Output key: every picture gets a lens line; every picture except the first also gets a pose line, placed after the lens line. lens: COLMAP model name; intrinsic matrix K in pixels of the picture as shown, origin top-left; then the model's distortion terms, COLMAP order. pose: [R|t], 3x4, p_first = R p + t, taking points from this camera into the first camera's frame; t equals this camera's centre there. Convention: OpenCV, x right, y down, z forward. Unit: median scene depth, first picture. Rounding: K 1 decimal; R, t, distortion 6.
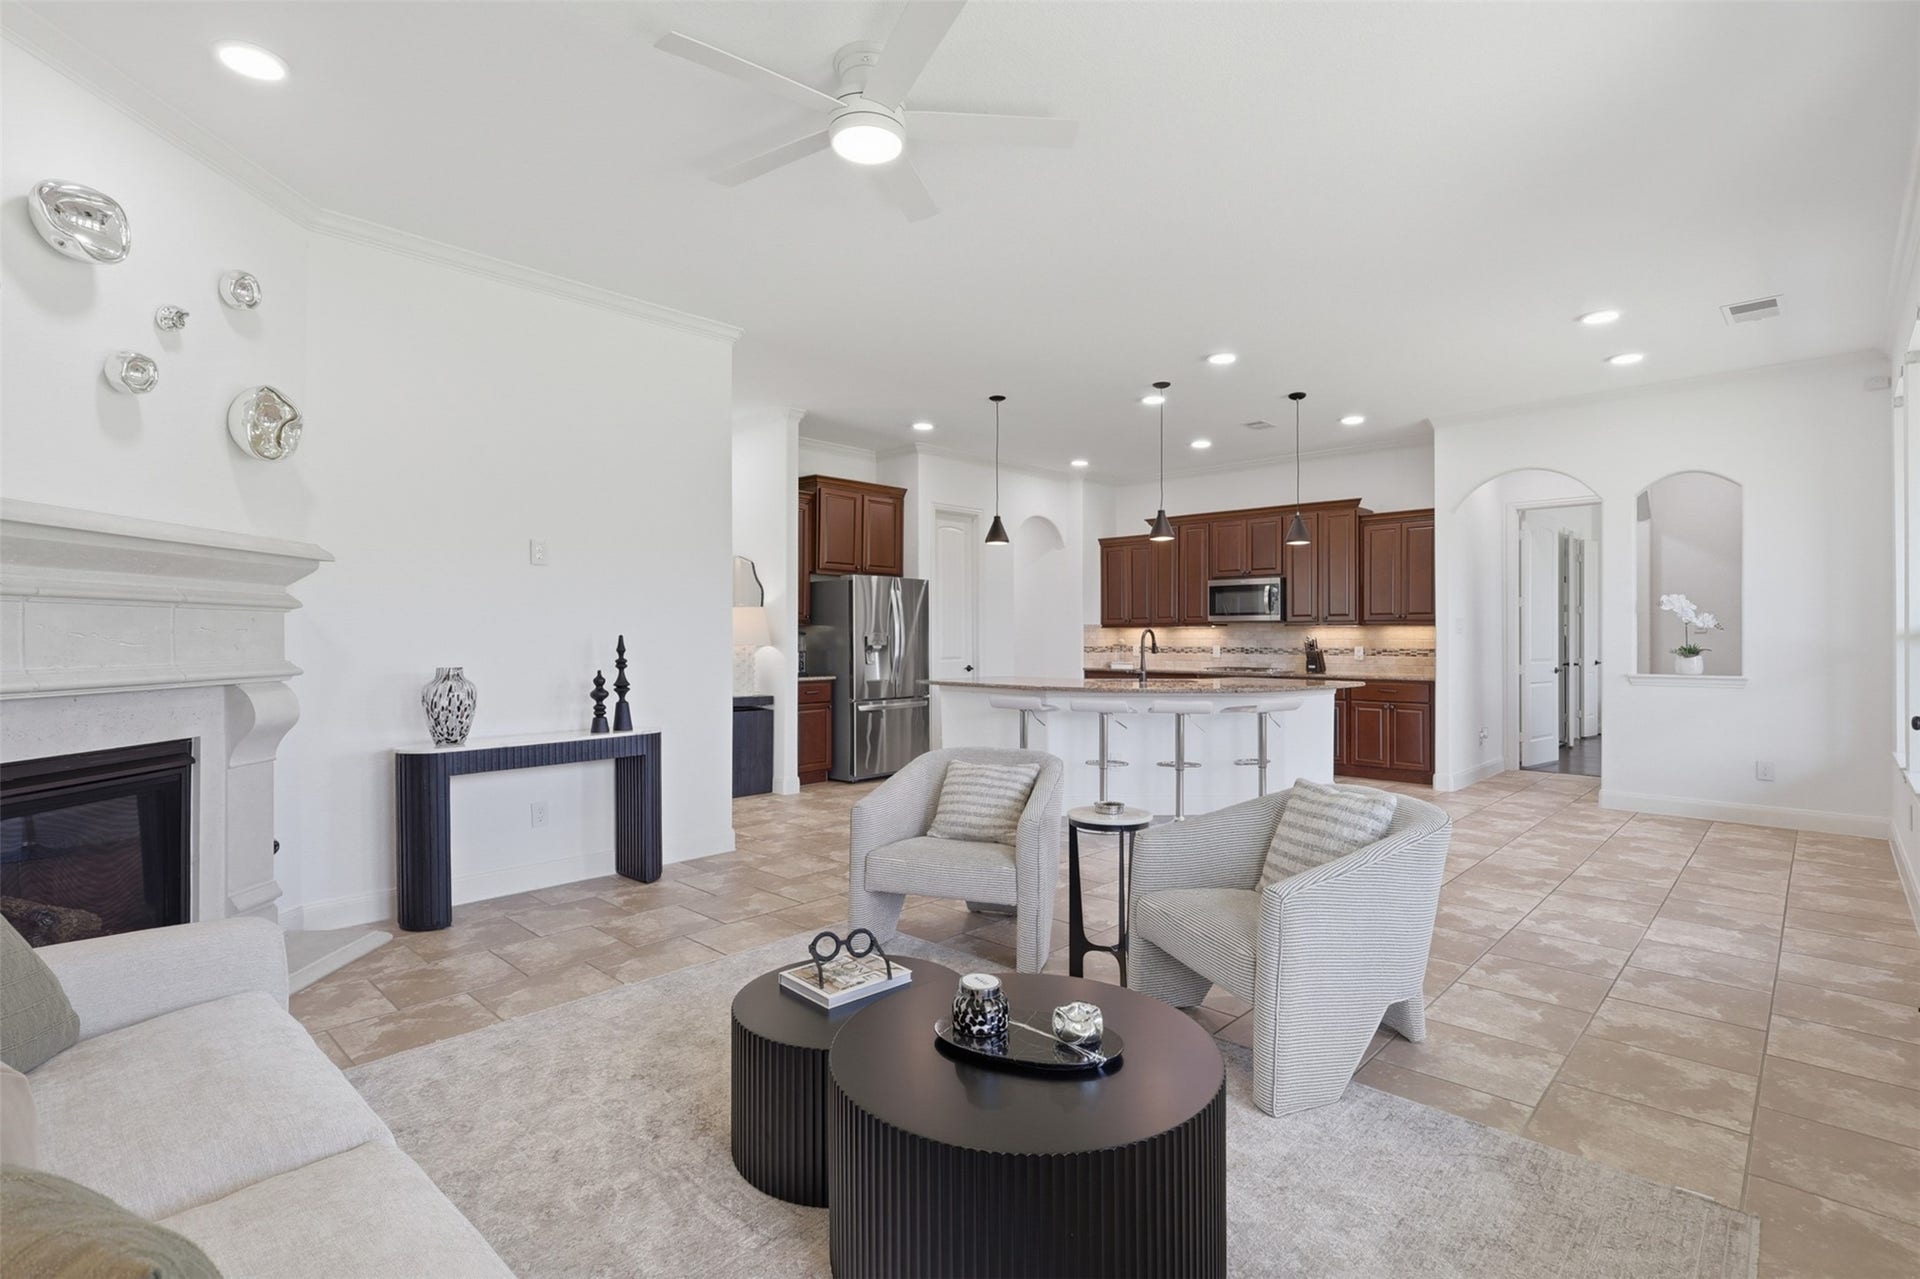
lens RADIAL K [[907.6, 0, 959.4], [0, 907.6, 633.1], [0, 0, 1]] dist [0.001620, 0.000253]
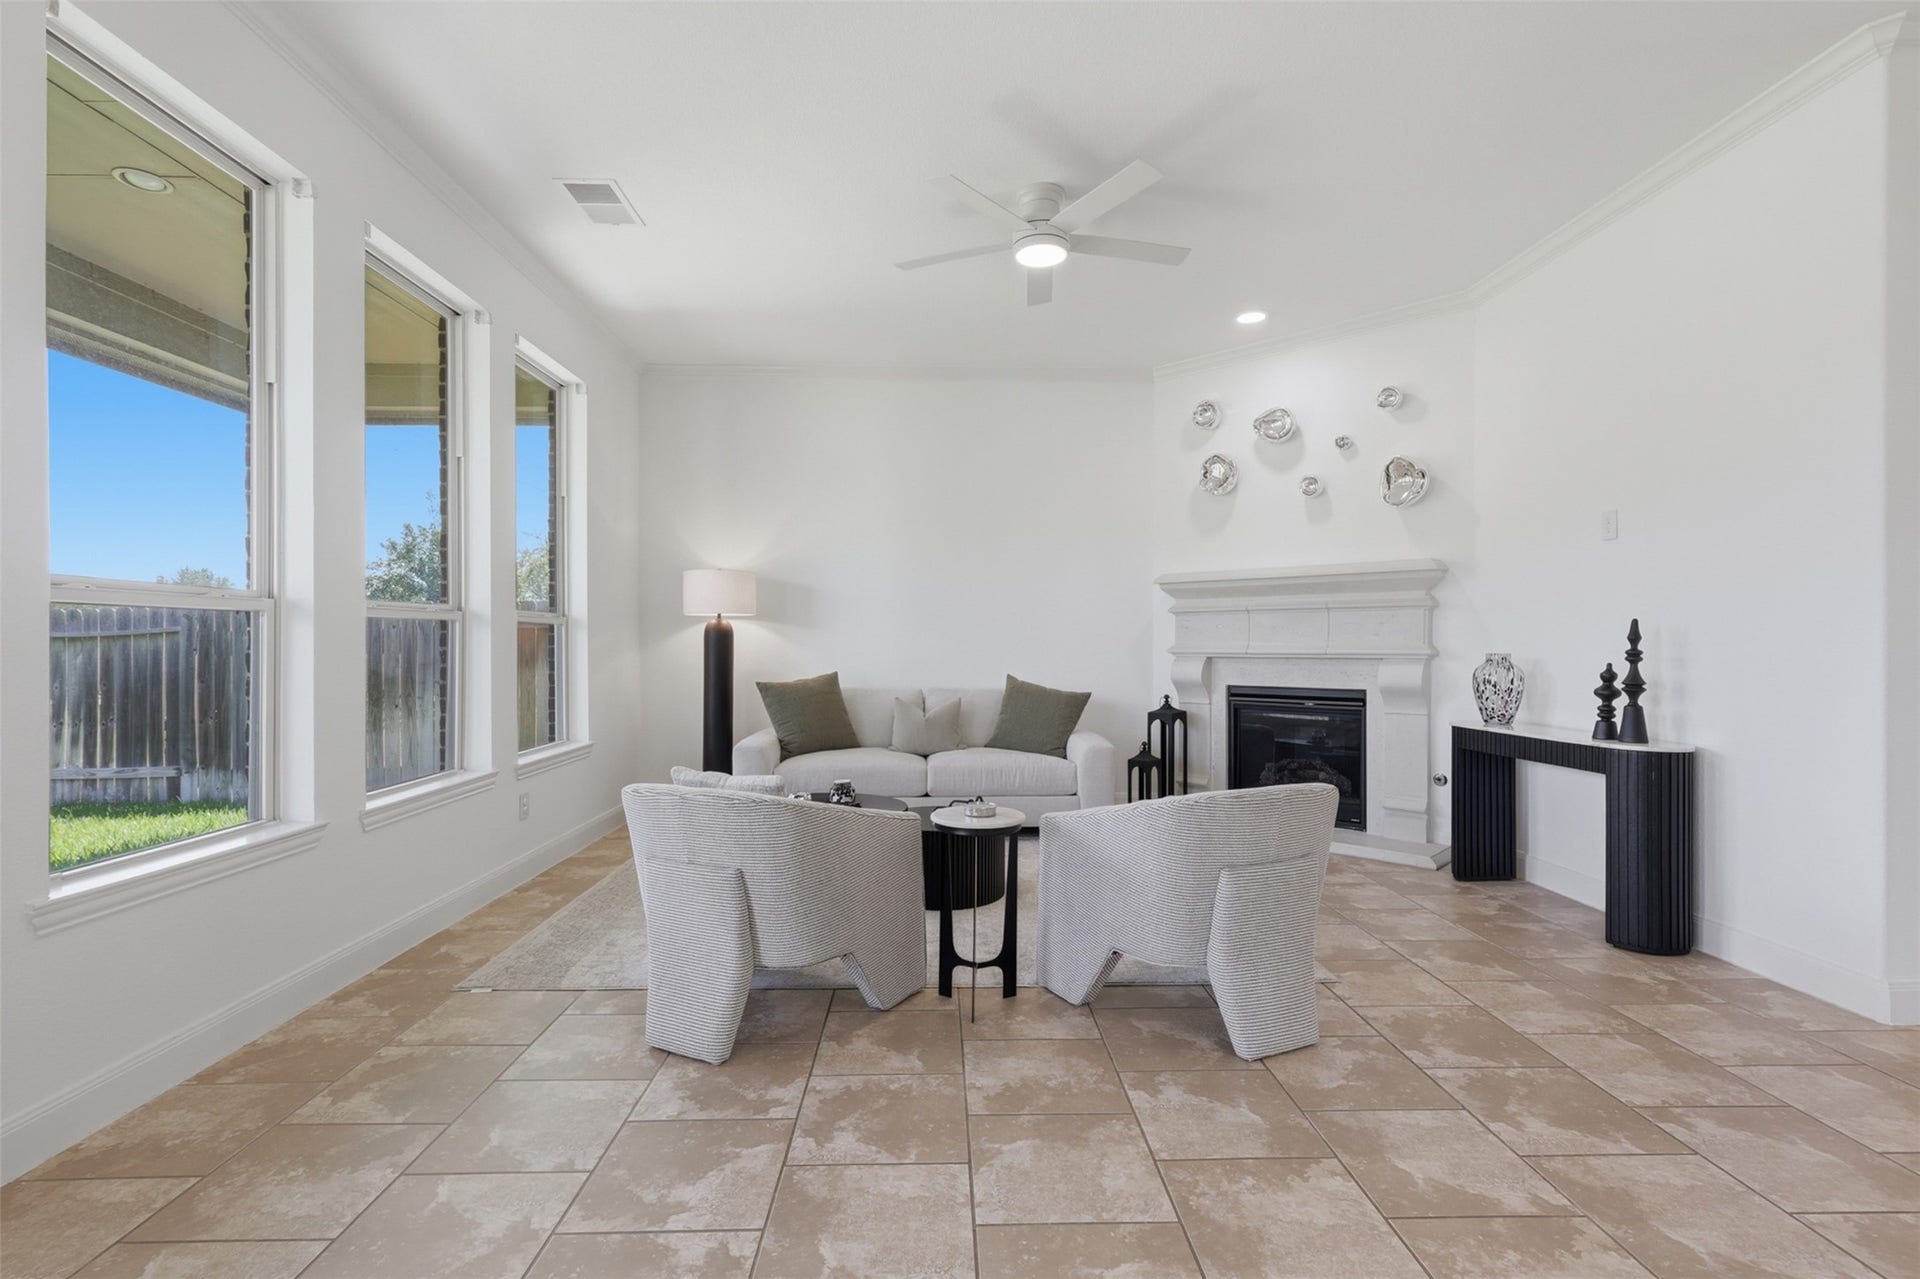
lens RADIAL K [[893.8, 0, 959.4], [0, 893.8, 642.4], [0, 0, 1]] dist [0.001428, 0.000775]
pose [[-0.705530, 0.001635, -0.708678, 0.658276], [0.004807, 0.999985, -0.002478, 0.025145], [0.708664, -0.005154, -0.705528, 1.321747]]
